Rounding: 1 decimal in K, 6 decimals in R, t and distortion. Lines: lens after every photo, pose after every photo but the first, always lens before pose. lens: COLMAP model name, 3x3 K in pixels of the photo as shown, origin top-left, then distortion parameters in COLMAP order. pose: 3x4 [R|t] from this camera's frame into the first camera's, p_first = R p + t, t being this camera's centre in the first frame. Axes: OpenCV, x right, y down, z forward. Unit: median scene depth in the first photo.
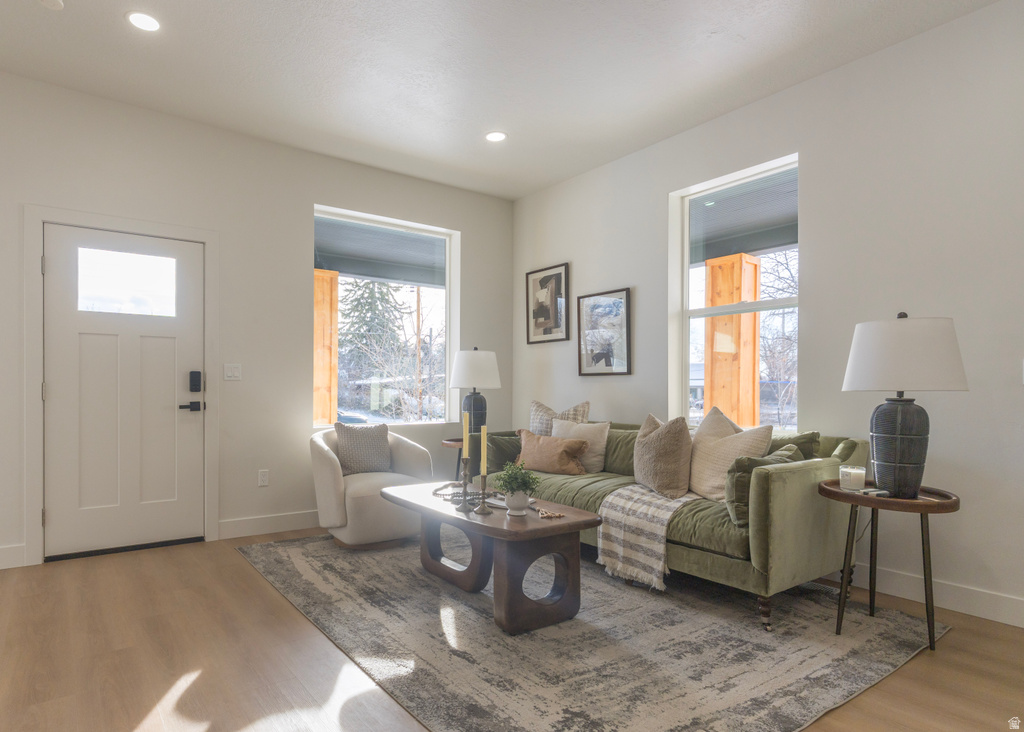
lens RADIAL K [[578.6, 0, 441.0], [0, 578.6, 394.0], [0, 0, 1]] dist [0.000900, 0.001332]
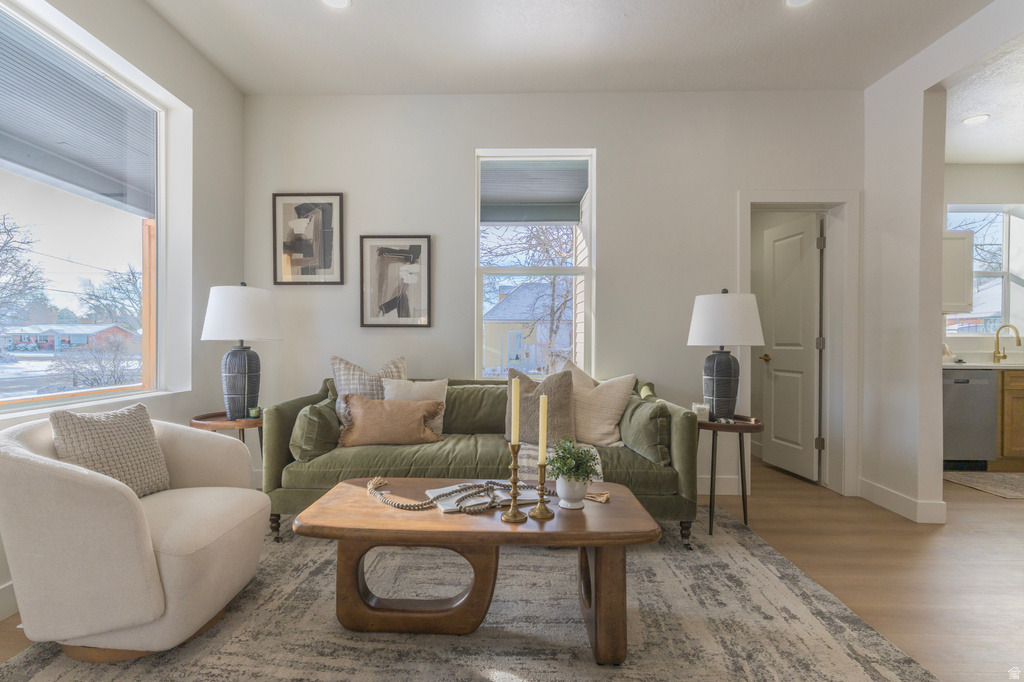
lens RADIAL K [[517.5, 0, 497.5], [0, 517.5, 343.5], [0, 0, 1]] dist [0.001798, 0.001153]
pose [[0.573102, -0.001704, 0.819482, -0.386692], [0.001916, 0.999998, 0.000740, -0.009007], [-0.819482, 0.001146, 0.573104, 0.531748]]
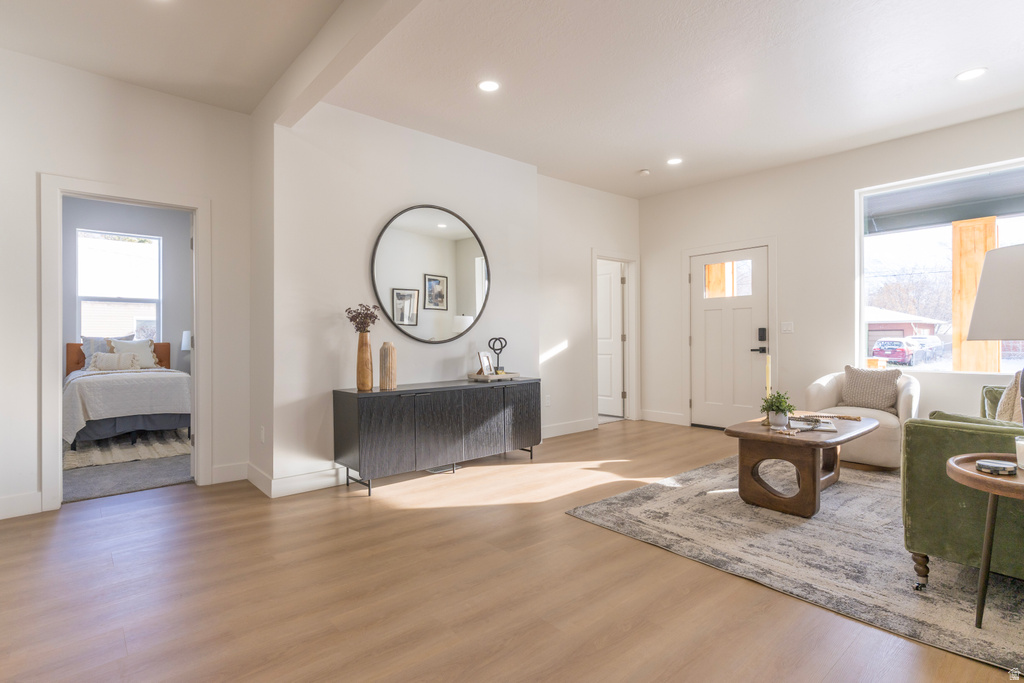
lens RADIAL K [[505.0, 0, 512.0], [0, 505.0, 341.5], [0, 0, 1]] dist [0.004965, 0.000468]
pose [[0.124340, 0.001263, -0.992239, 0.976939], [-0.002777, 0.999996, 0.000925, -0.001724], [0.992236, 0.002640, 0.124343, 0.167386]]
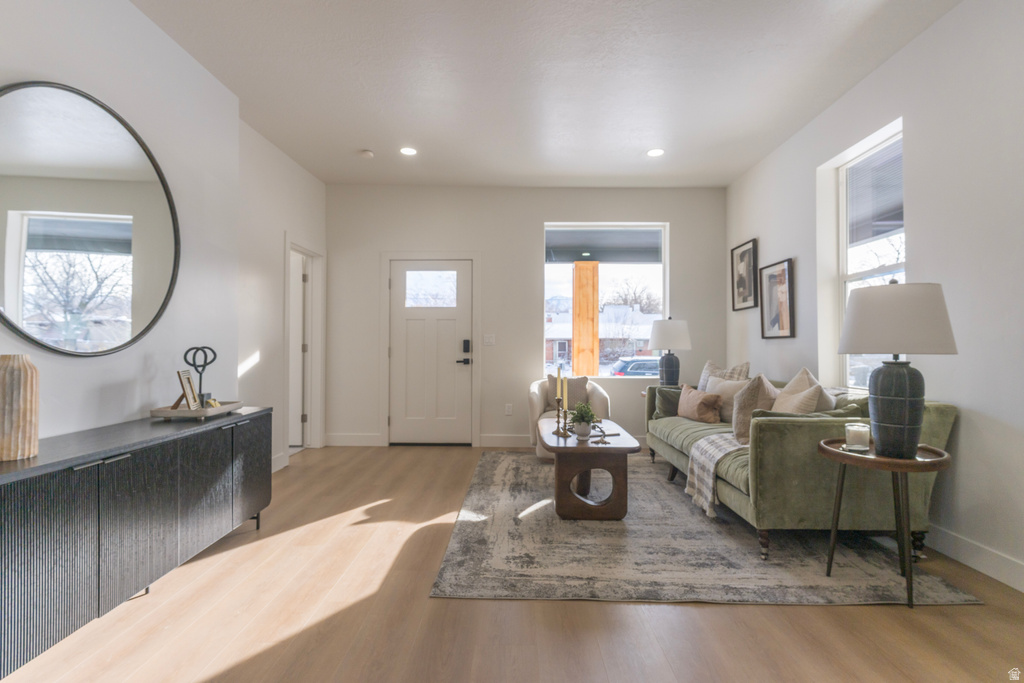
lens RADIAL K [[505.0, 0, 512.0], [0, 505.0, 341.5], [0, 0, 1]] dist [0.004965, 0.000468]
pose [[0.824175, -0.009349, -0.566259, 0.539927], [-0.004493, 0.999724, -0.023045, -0.002600], [0.566318, 0.021537, 0.823905, -0.099594]]
